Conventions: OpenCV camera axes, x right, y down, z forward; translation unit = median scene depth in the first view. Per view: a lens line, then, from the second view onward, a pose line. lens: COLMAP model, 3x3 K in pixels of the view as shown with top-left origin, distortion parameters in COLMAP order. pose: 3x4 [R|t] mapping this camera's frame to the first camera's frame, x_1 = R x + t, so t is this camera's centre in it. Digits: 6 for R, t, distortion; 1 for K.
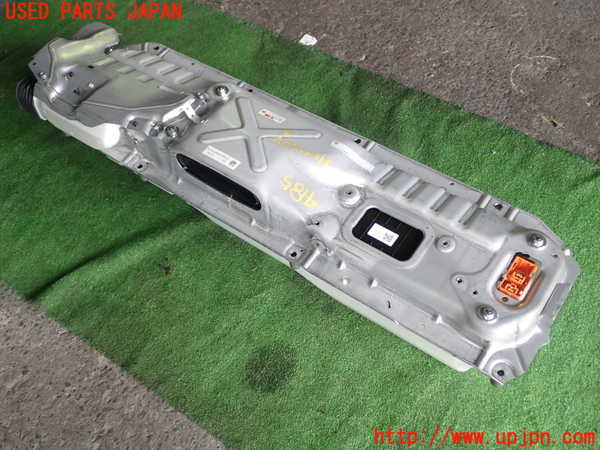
lens RADIAL K [[622.3, 0, 296.8], [0, 622.3, 225.7], [0, 0, 1]] dist [0.015643, -0.011718]
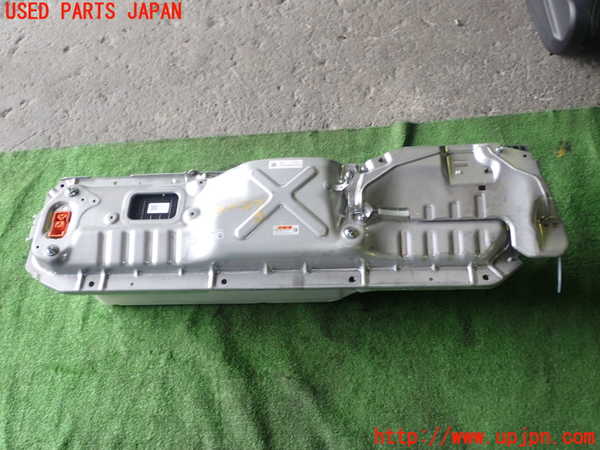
lens RADIAL K [[622.3, 0, 296.8], [0, 622.3, 225.7], [0, 0, 1]] dist [0.015643, -0.011718]
pose [[-0.814202, 0.562333, -0.144419, 0.103417], [-0.361866, -0.297004, 0.883652, -1.191830], [0.454014, 0.771732, 0.445310, 0.527479]]
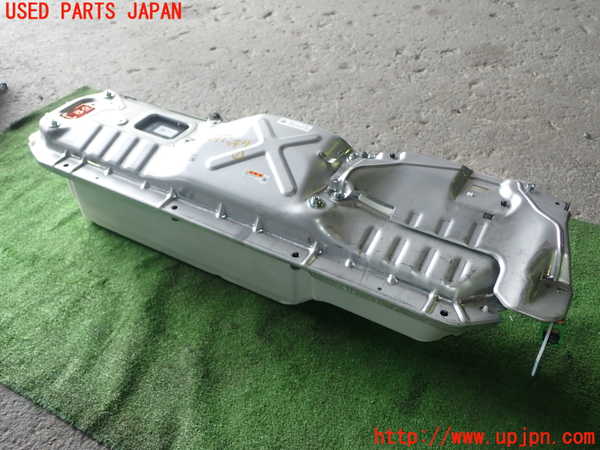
lens RADIAL K [[622.3, 0, 296.8], [0, 622.3, 225.7], [0, 0, 1]] dist [0.015643, -0.011718]
pose [[-0.990216, 0.139219, 0.009489, -0.105042], [-0.006351, -0.112897, 0.993586, -1.192815], [0.139398, 0.983805, 0.112677, 1.005367]]
